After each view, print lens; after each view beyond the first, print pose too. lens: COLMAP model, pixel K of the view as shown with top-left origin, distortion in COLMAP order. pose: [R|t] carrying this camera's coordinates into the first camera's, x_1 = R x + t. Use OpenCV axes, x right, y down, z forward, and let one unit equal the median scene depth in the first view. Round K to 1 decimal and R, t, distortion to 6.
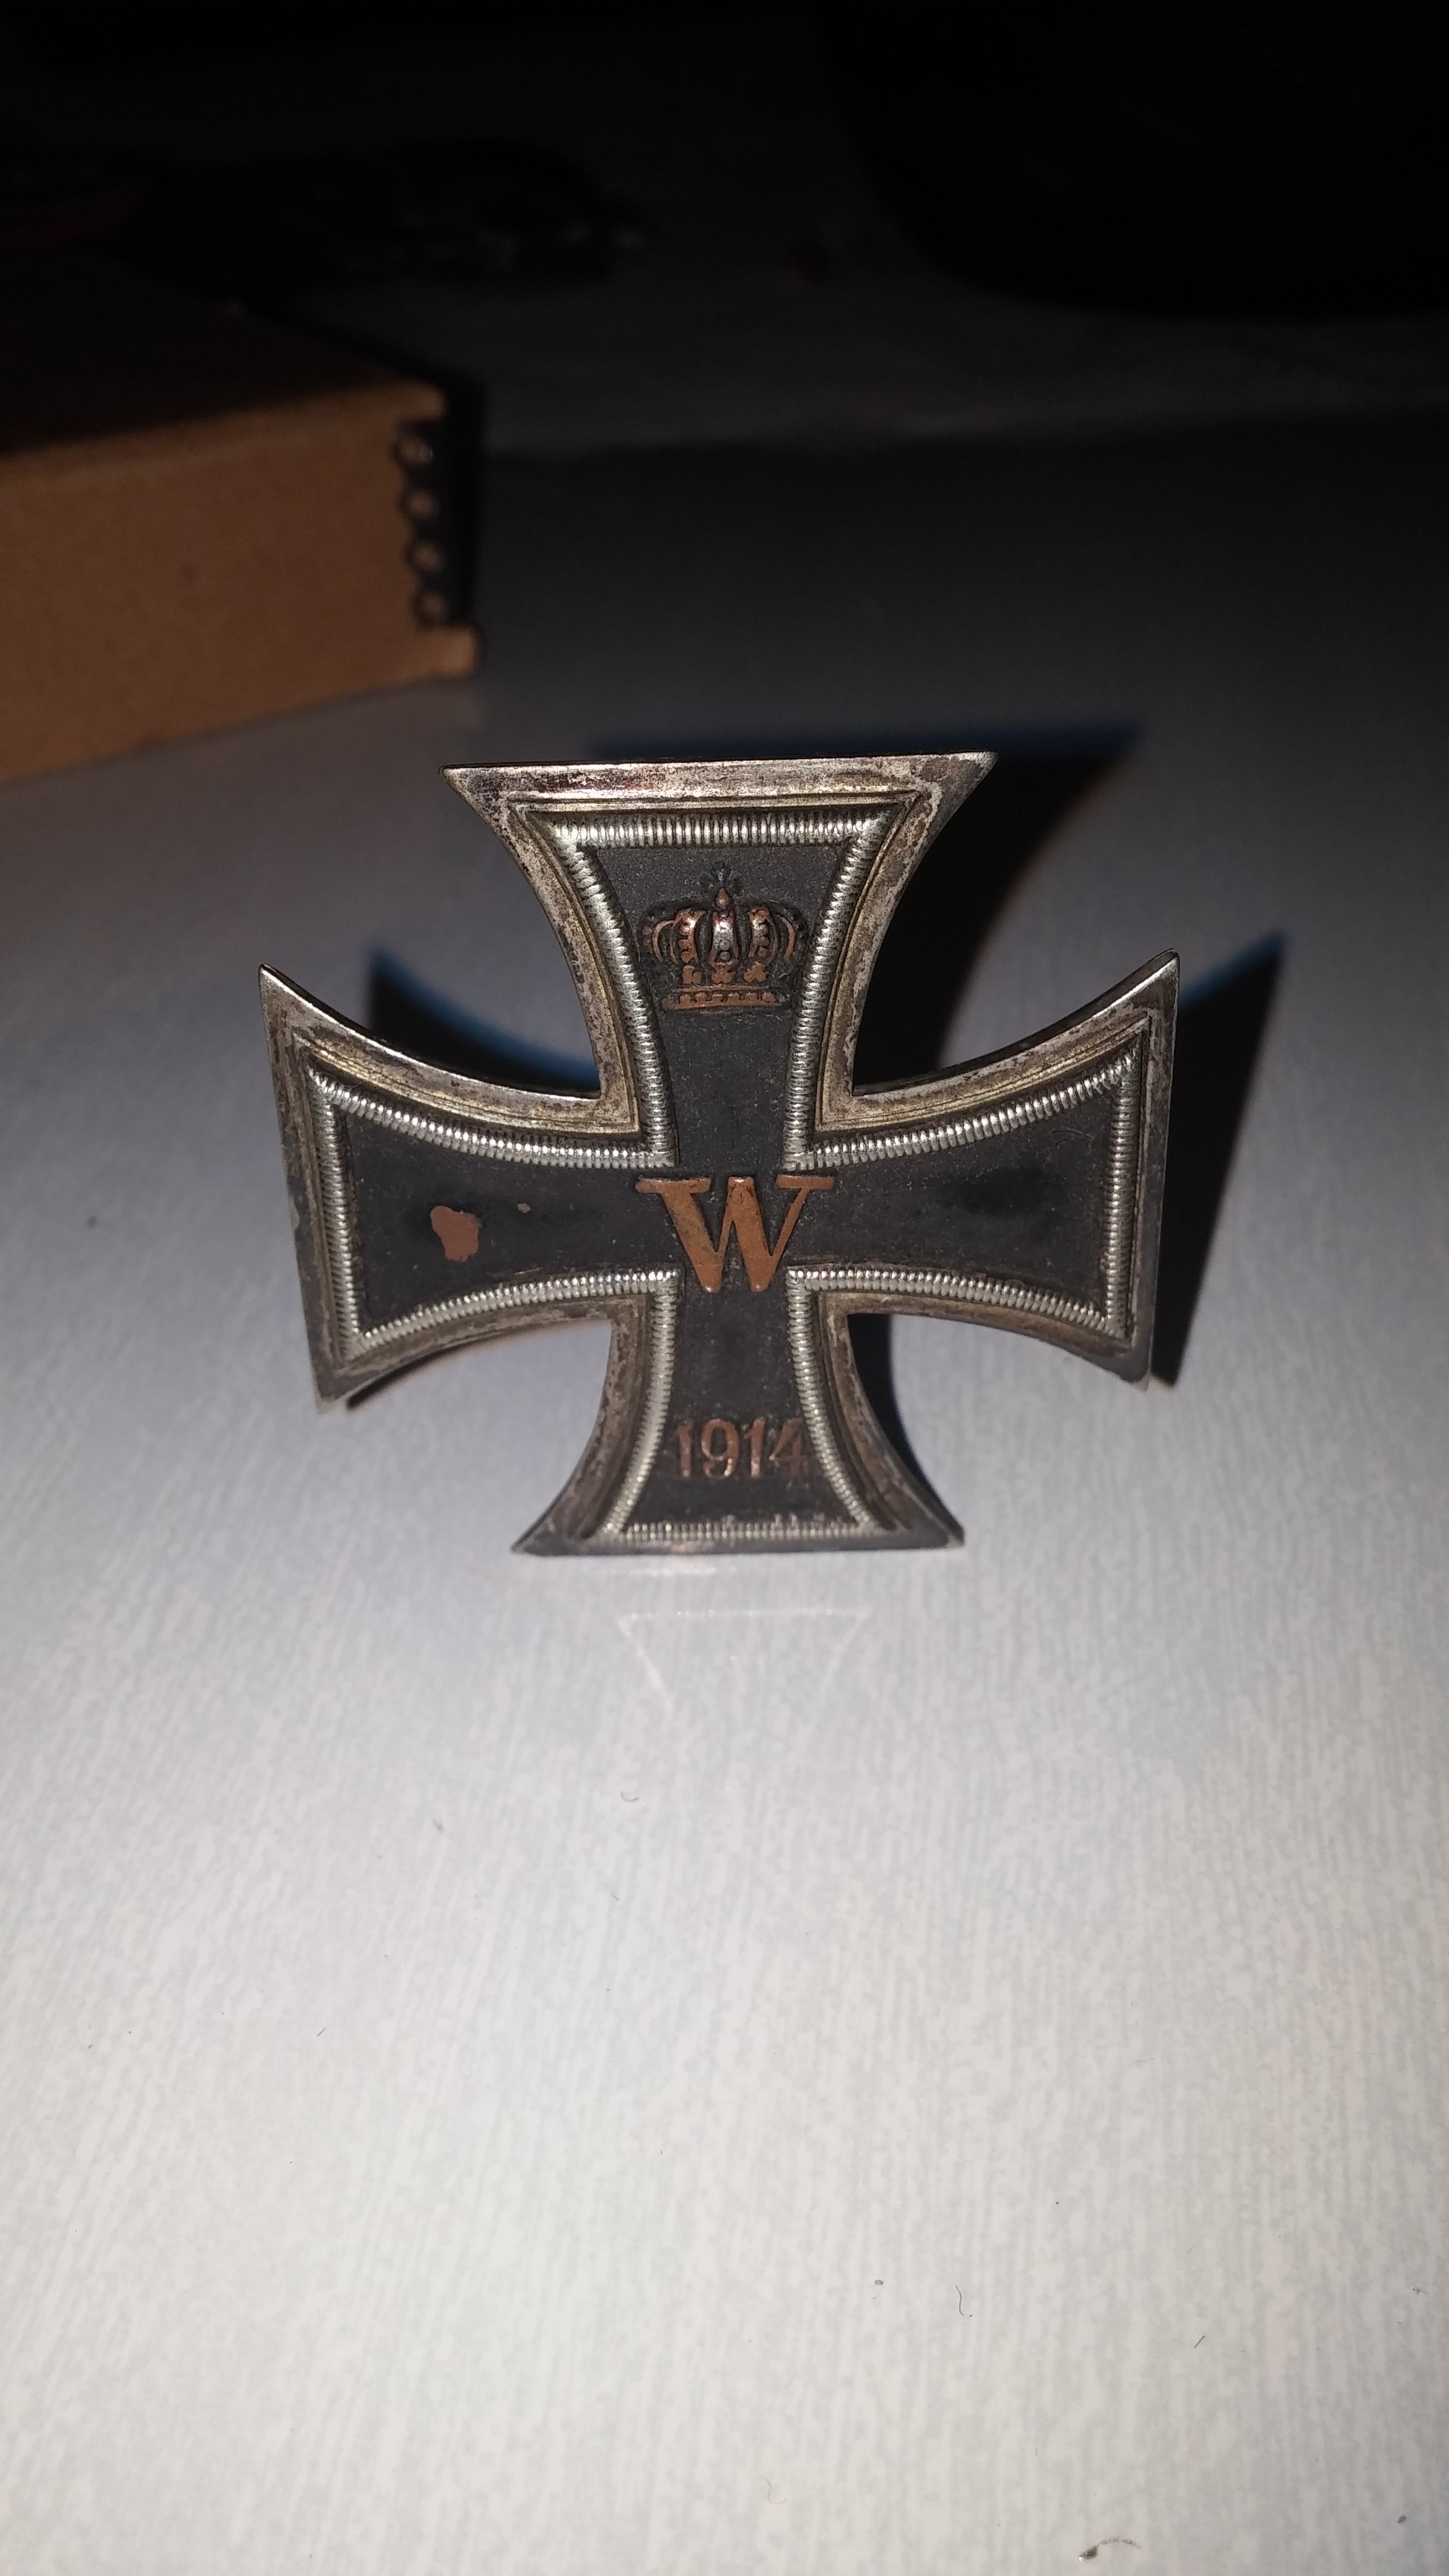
lens RADIAL K [[2242.7, 0, 749.5], [0, 2242.7, 1340.9], [0, 0, 1]] dist [0.065941, -0.133061]
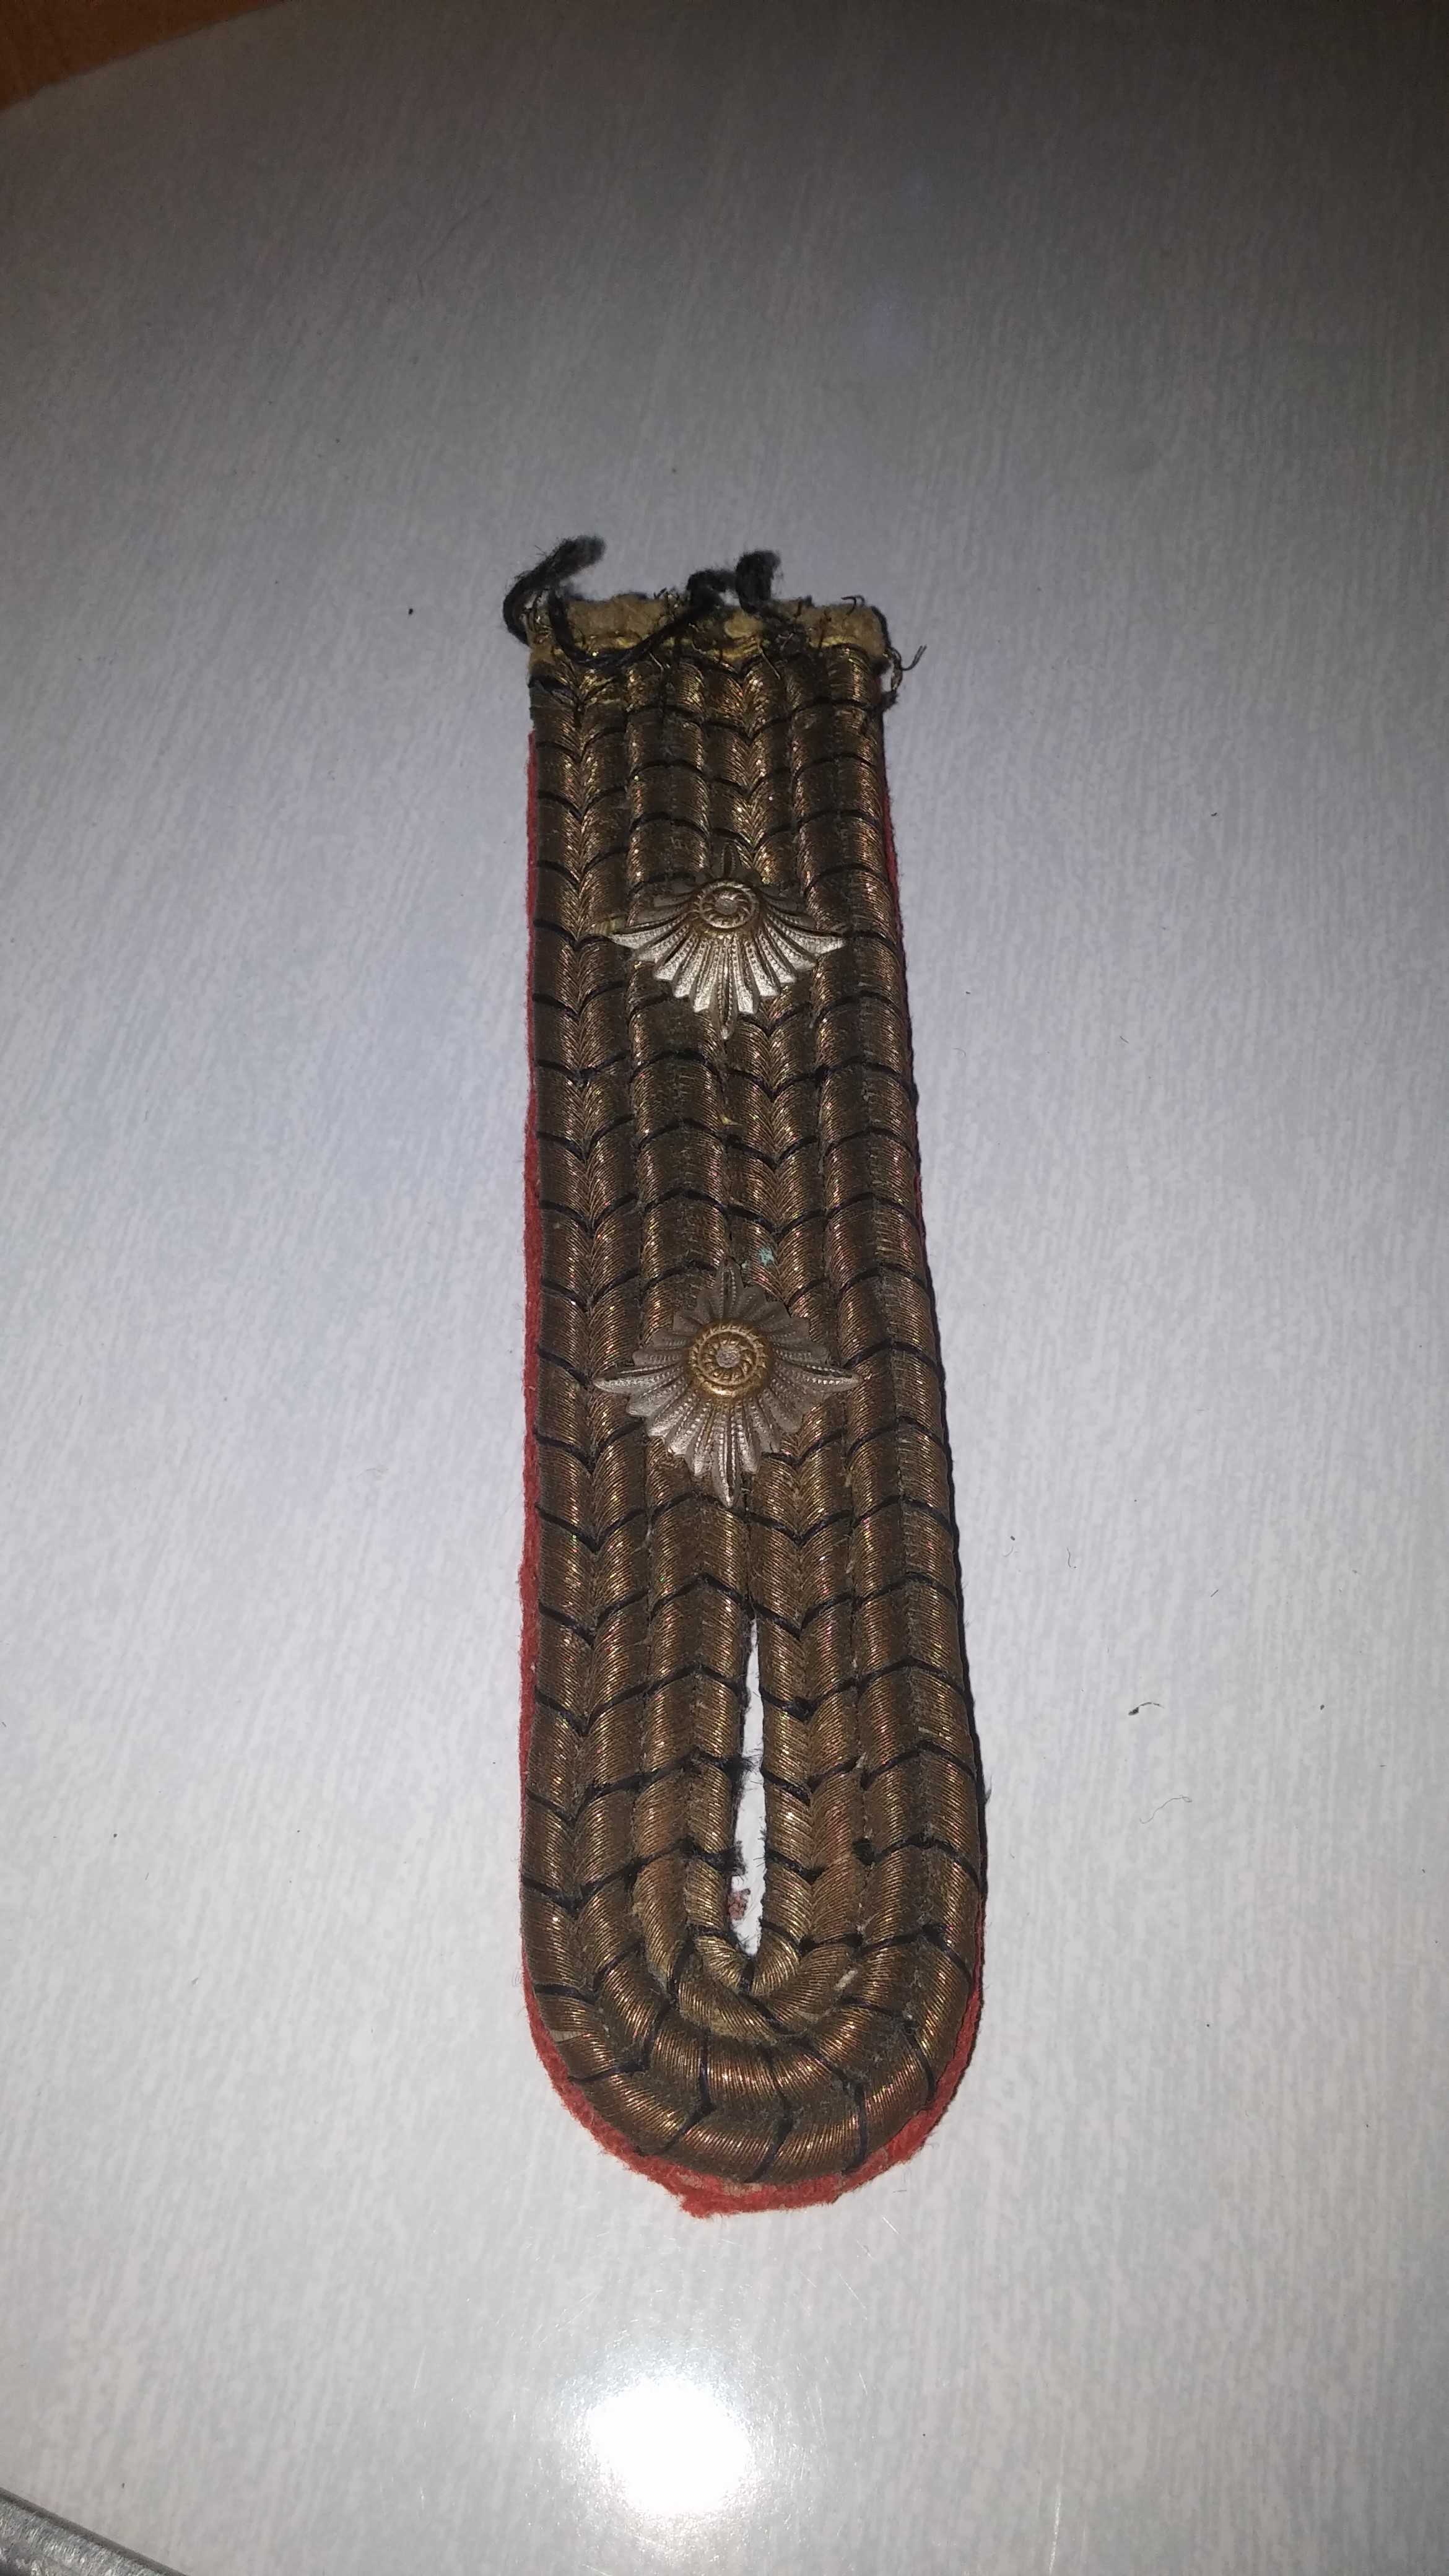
lens RADIAL K [[2242.7, 0, 727.9], [0, 2242.7, 1274.1], [0, 0, 1]] dist [0.065941, -0.133061]
pose [[0.997745, 0.062352, -0.024849, -0.105784], [-0.045619, 0.901501, 0.430366, -0.377523], [0.049236, -0.428261, 0.902313, -0.324619]]
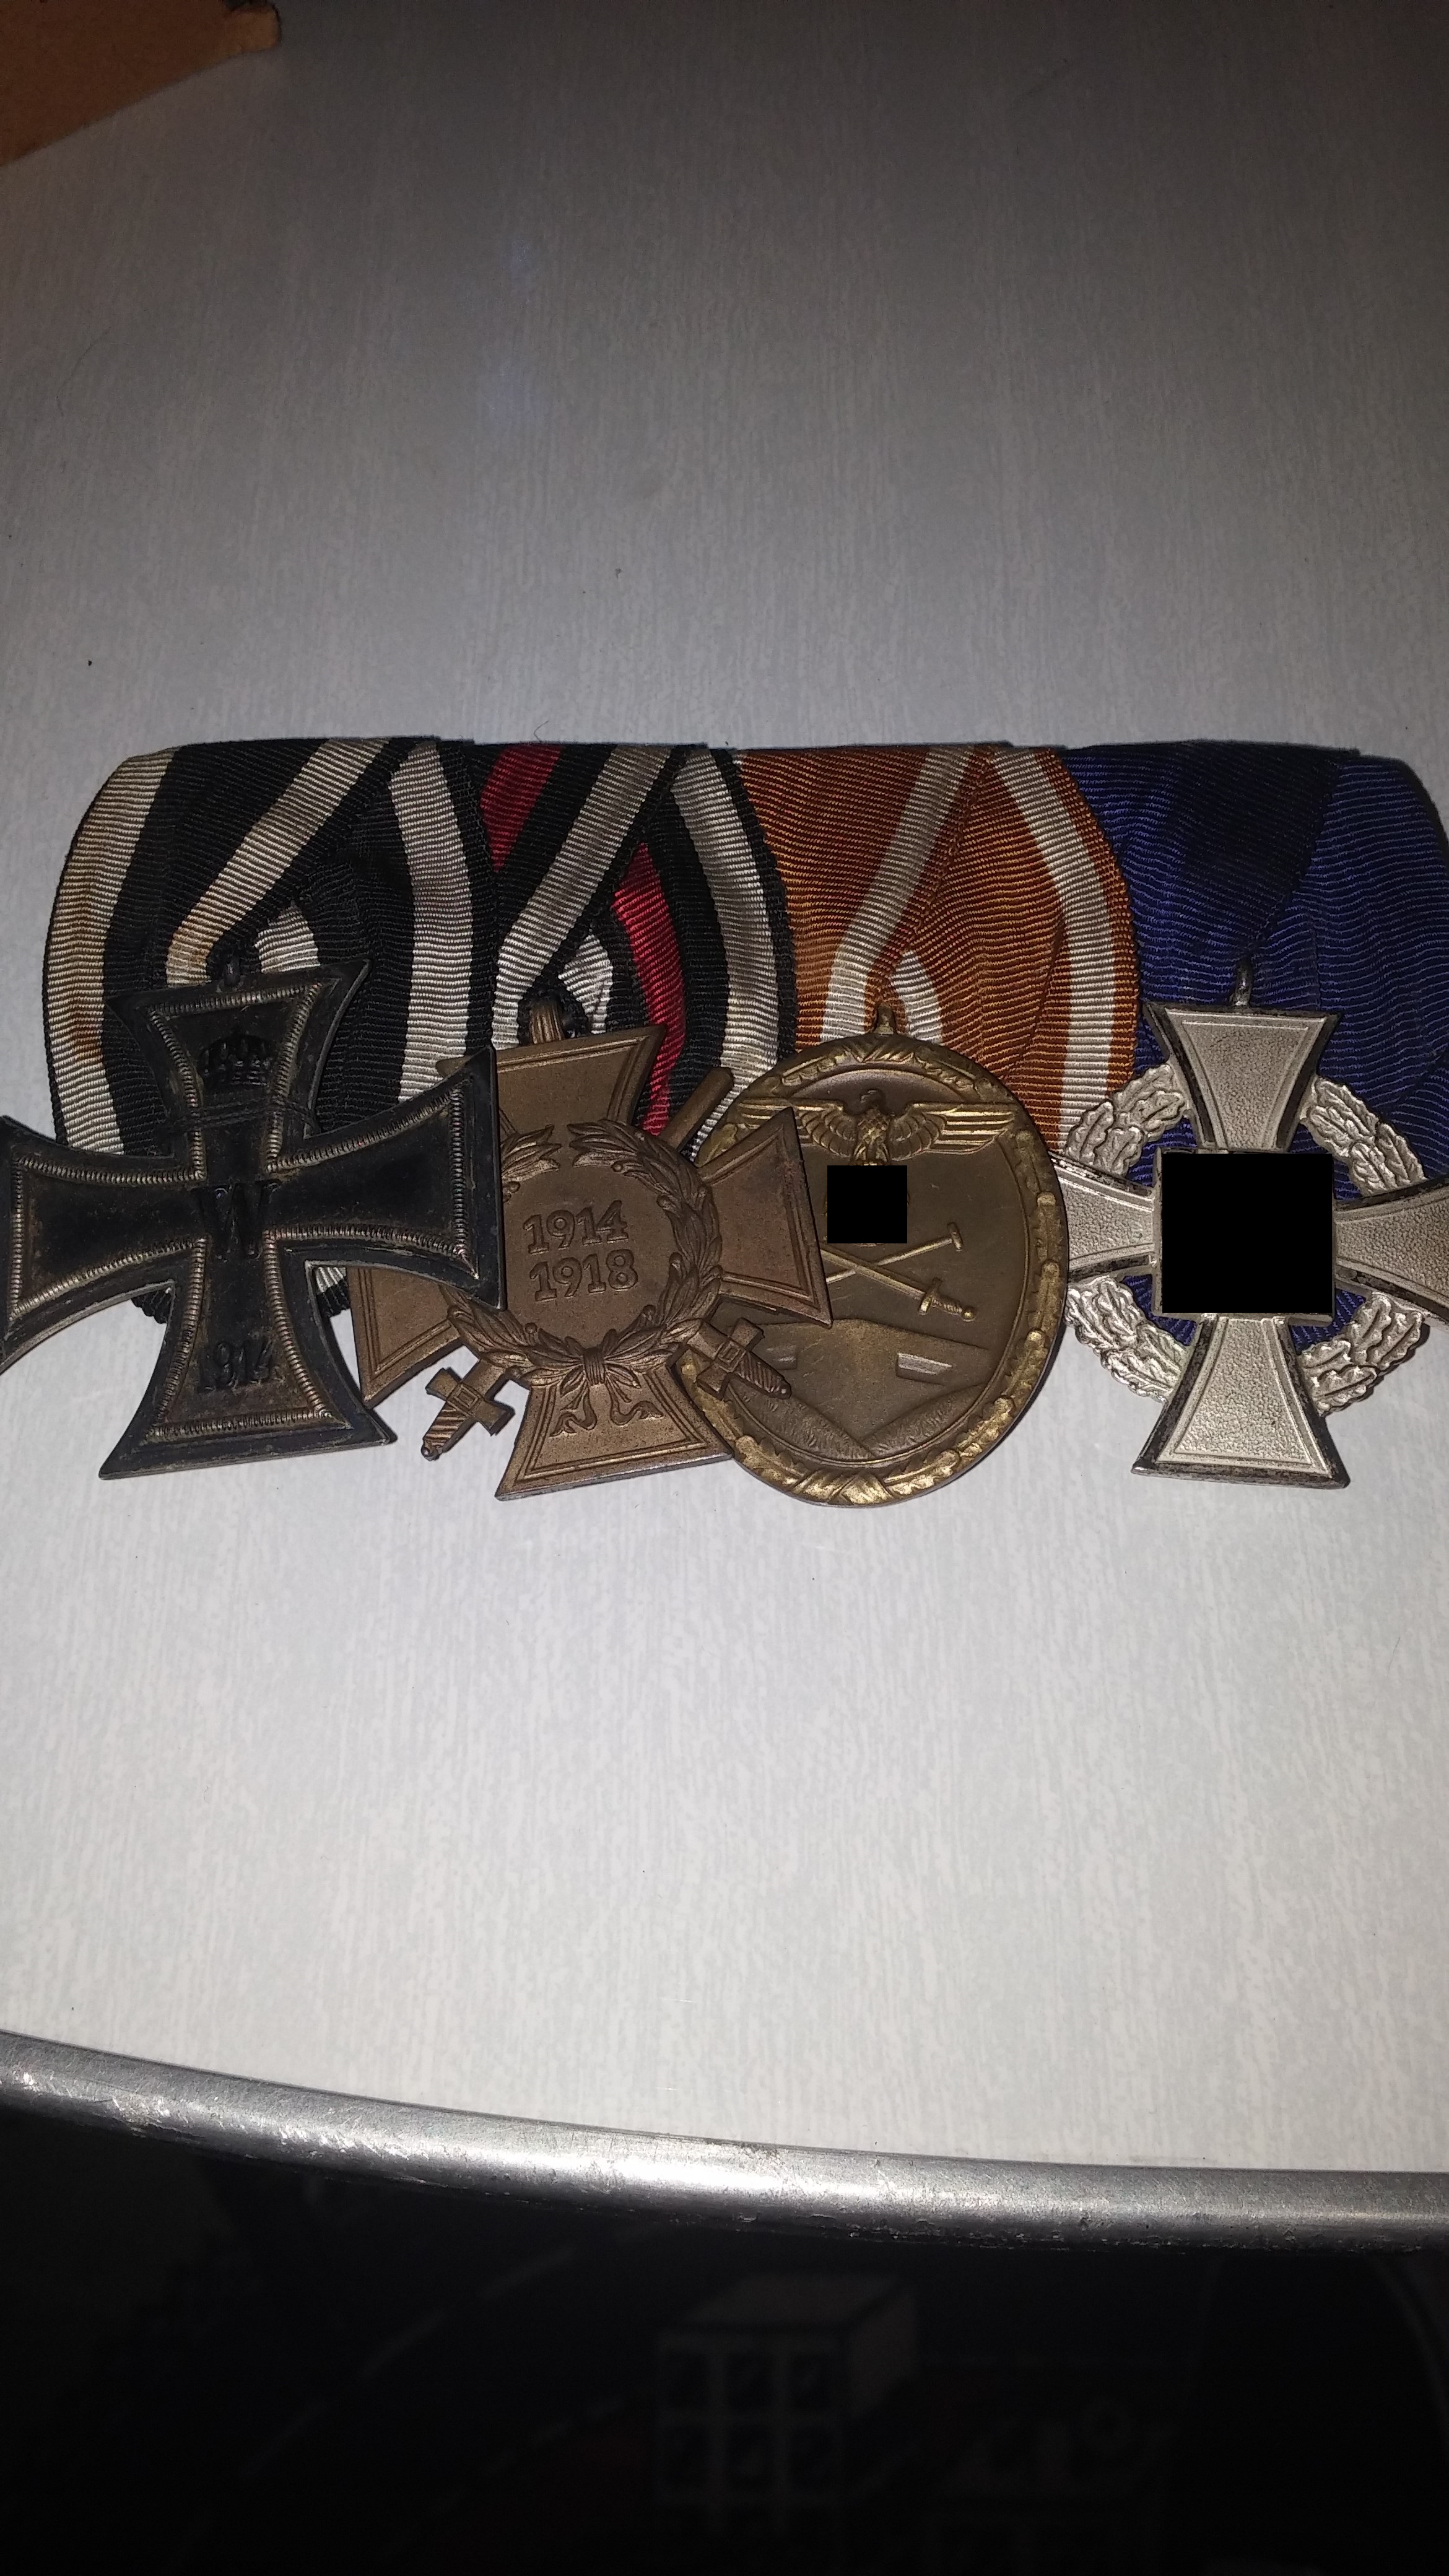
lens RADIAL K [[2242.7, 0, 737.7], [0, 2242.7, 1295.8], [0, 0, 1]] dist [0.065941, -0.133061]
pose [[0.993413, -0.079958, 0.082088, -0.029924], [0.038838, 0.908868, 0.415272, -0.405578], [-0.107811, -0.409348, 0.905986, -0.850168]]
